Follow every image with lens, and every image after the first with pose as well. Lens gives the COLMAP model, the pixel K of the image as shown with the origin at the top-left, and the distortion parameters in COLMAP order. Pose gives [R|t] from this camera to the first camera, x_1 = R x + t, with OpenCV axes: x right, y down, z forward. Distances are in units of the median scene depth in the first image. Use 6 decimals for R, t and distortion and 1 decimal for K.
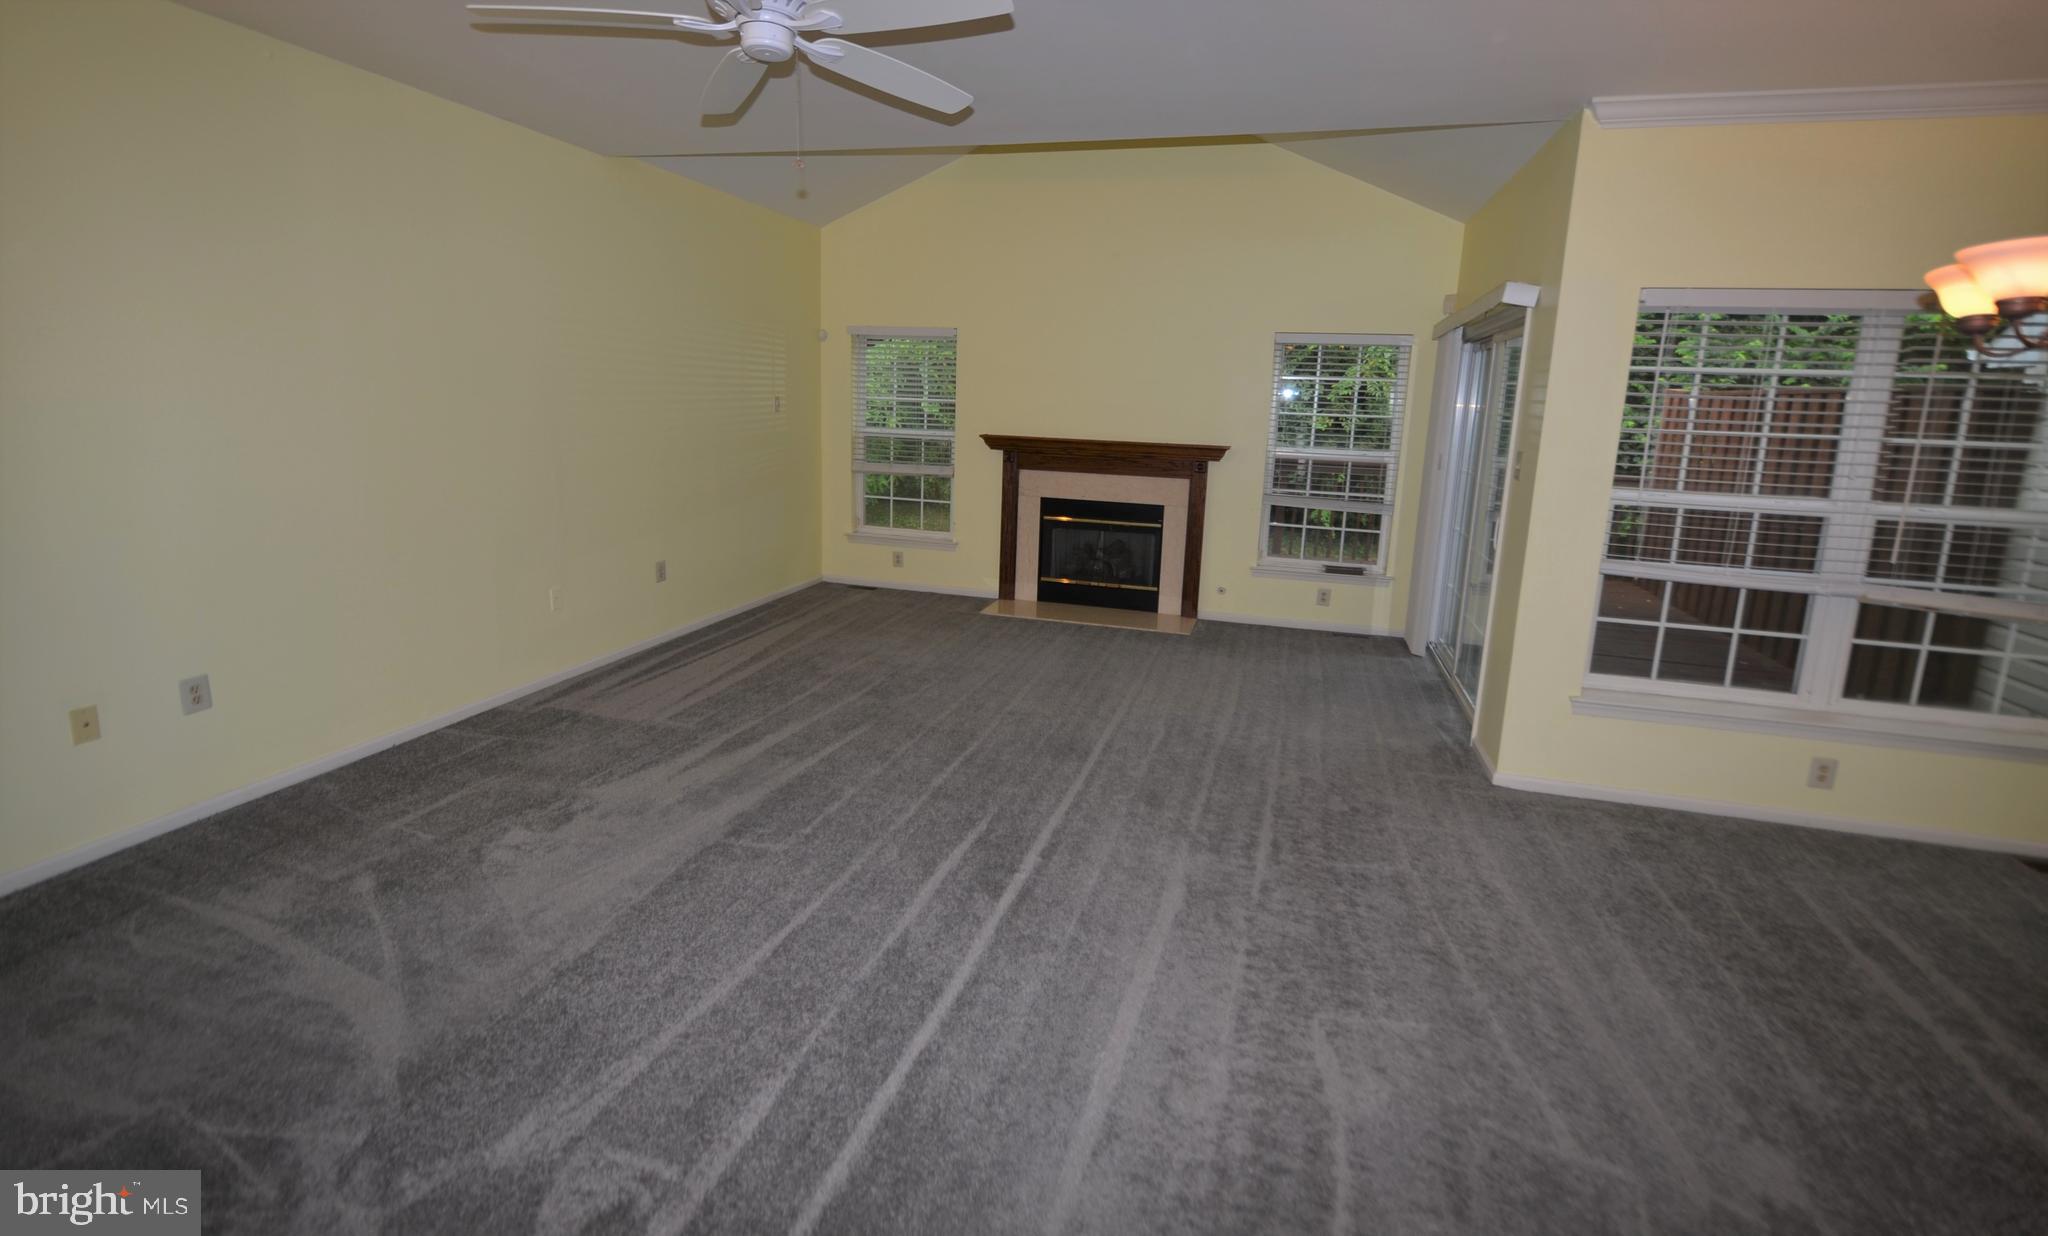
lens RADIAL K [[893.9, 0, 1045.3], [0, 893.9, 549.6], [0, 0, 1]] dist [-0.001614, -0.001550]
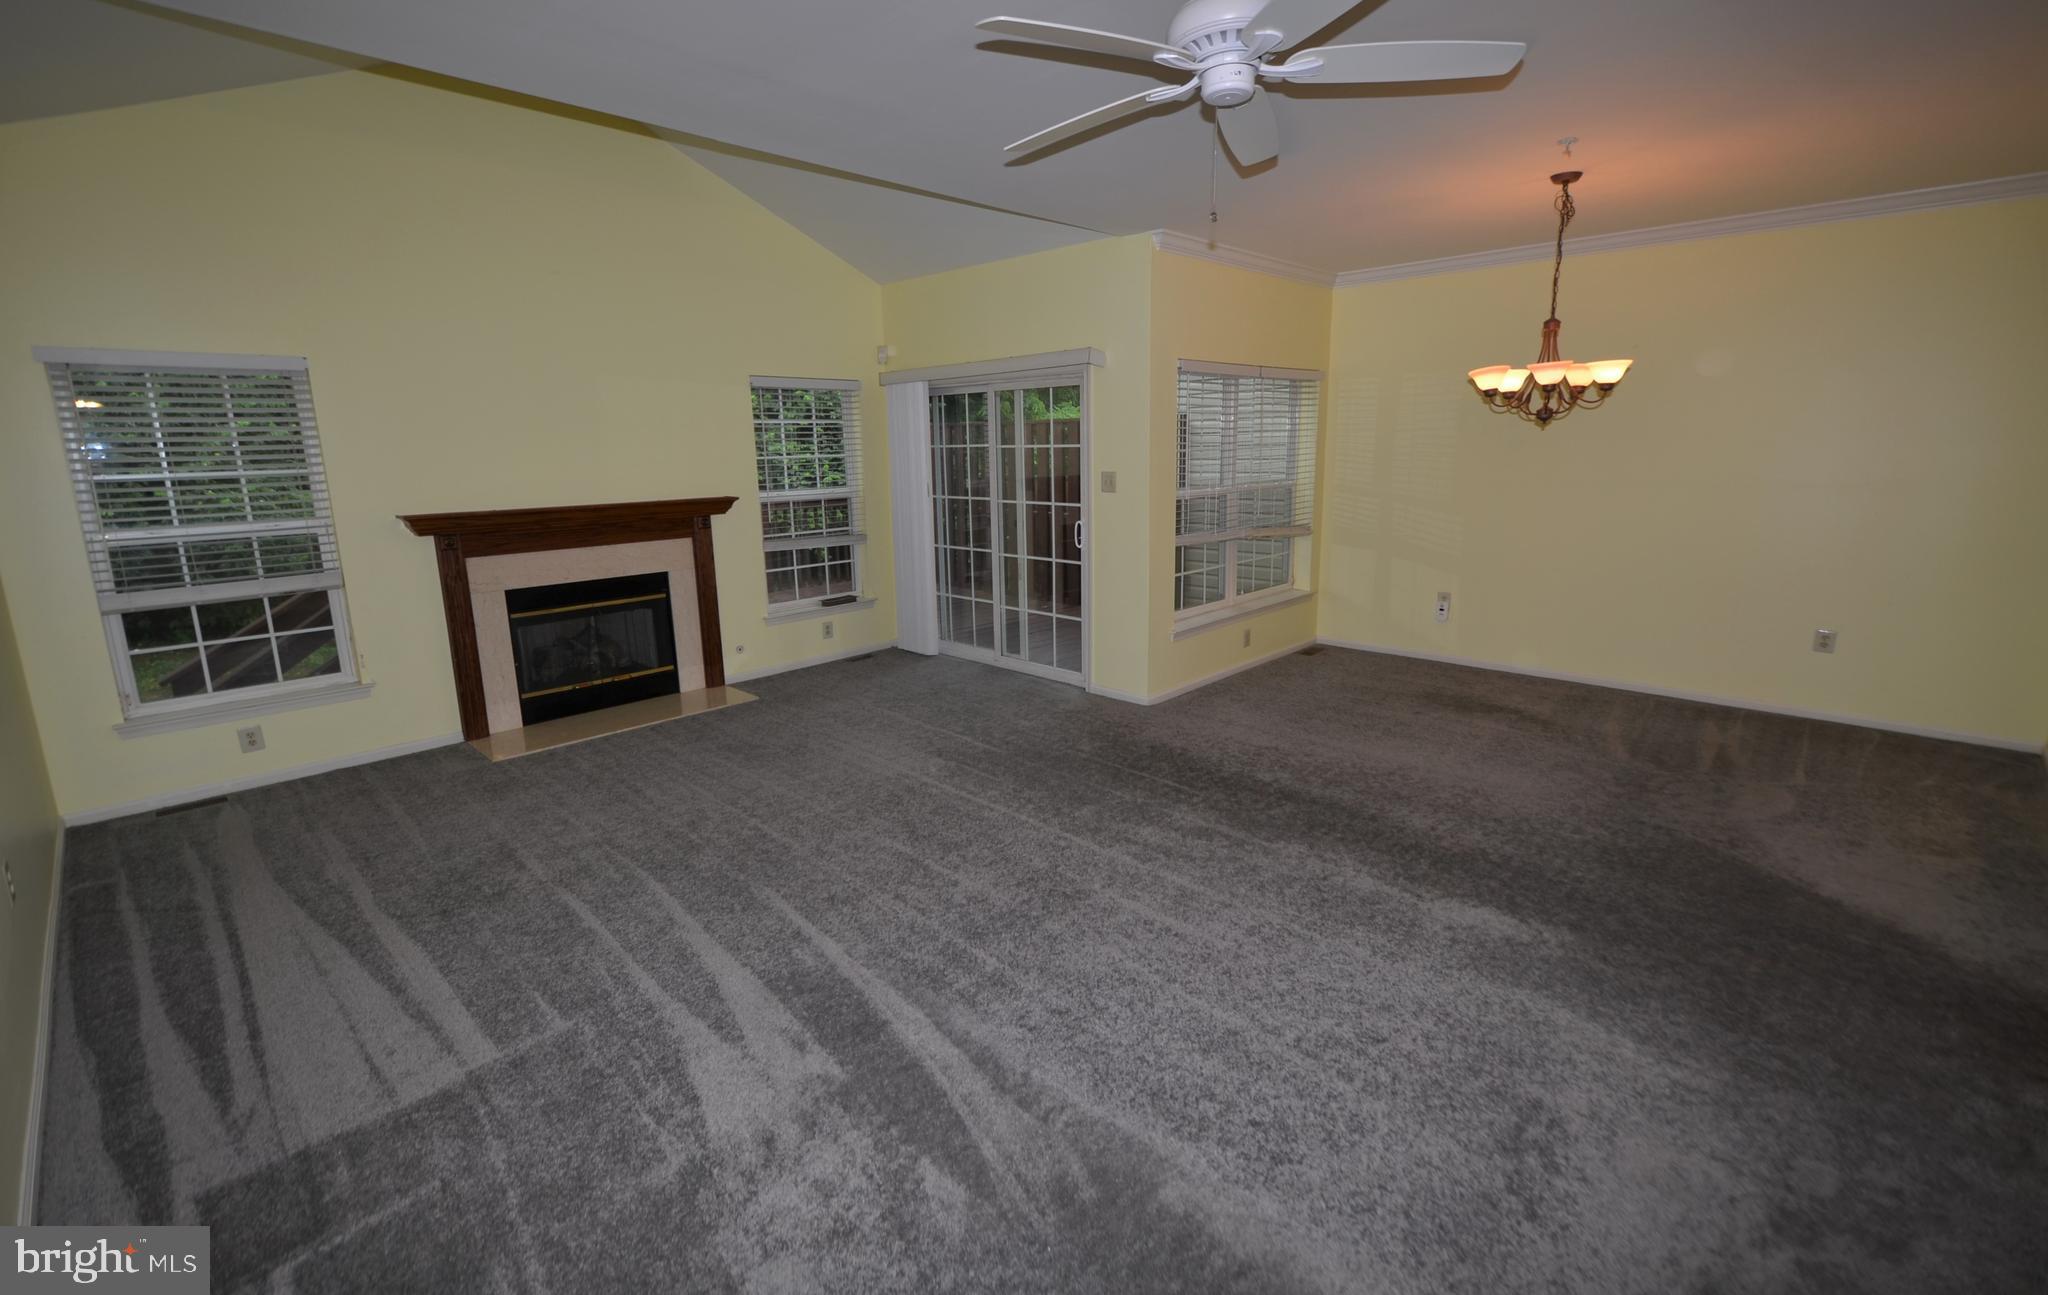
lens RADIAL K [[886.5, 0, 1037.4], [0, 886.5, 617.1], [0, 0, 1]] dist [0.002743, -0.004603]
pose [[0.475994, -0.214199, 0.852965, -0.454447], [0.182665, 0.972814, 0.142360, -0.064560], [-0.860269, 0.088045, 0.502180, 0.258351]]
